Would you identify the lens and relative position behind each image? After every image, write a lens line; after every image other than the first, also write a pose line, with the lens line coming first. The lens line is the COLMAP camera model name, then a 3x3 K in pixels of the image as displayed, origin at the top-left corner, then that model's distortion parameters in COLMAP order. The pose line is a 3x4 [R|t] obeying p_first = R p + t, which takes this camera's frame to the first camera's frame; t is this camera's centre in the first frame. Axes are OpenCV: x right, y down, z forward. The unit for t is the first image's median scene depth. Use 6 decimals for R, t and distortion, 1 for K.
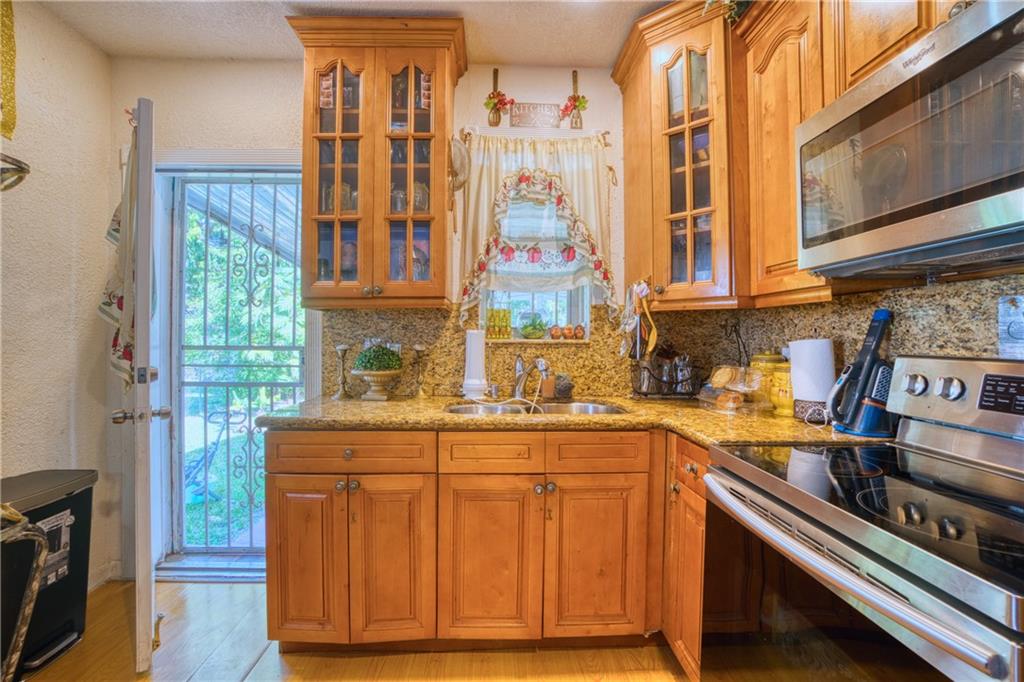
lens RADIAL K [[463.8, 0, 510.1], [0, 463.8, 335.9], [0, 0, 1]] dist [-0.023453, 0.000371]
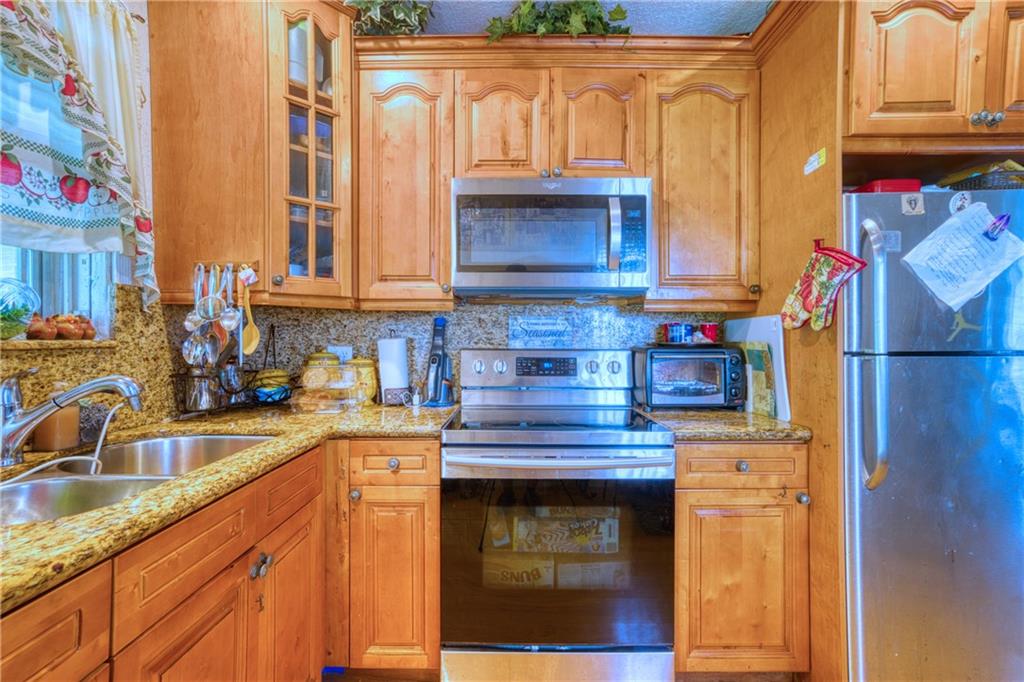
lens RADIAL K [[472.8, 0, 512.0], [0, 472.8, 341.0], [0, 0, 1]] dist [-0.000956, -0.000079]
pose [[0.041701, -0.010031, 0.999080, -0.490245], [-0.006789, 0.999924, 0.010323, -0.000946], [-0.999107, -0.007214, 0.041630, 0.510351]]
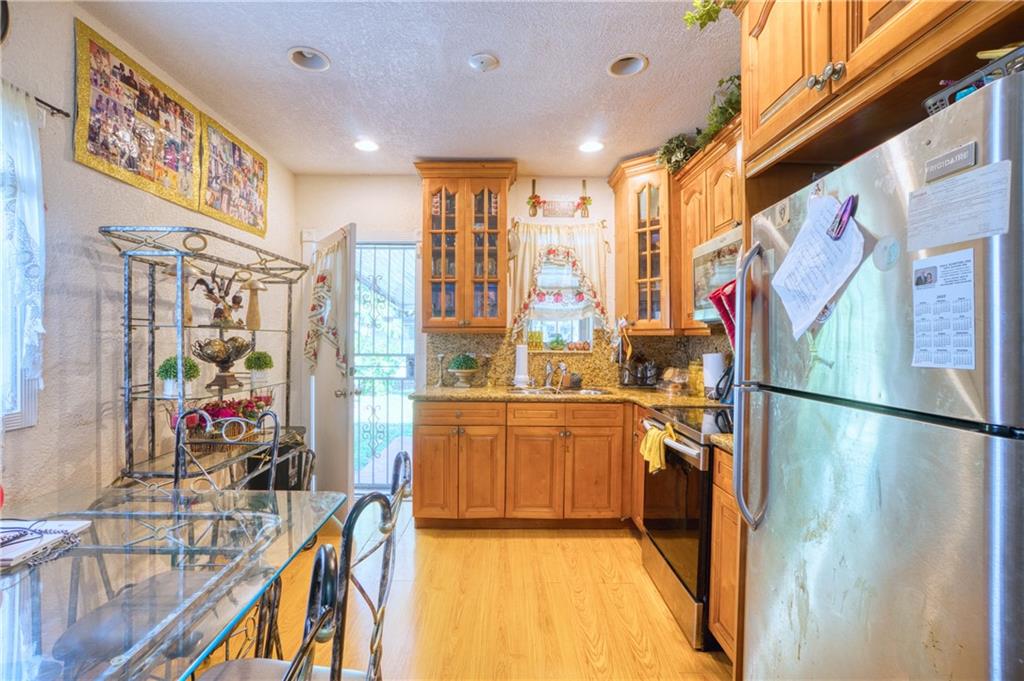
lens RADIAL K [[463.8, 0, 510.1], [0, 463.8, 335.4], [0, 0, 1]] dist [-0.023453, 0.000371]
pose [[0.999453, 0.002841, -0.032963, -0.068681], [-0.002899, 0.999994, -0.001705, -0.047820], [0.032958, 0.001799, 0.999455, -0.691652]]
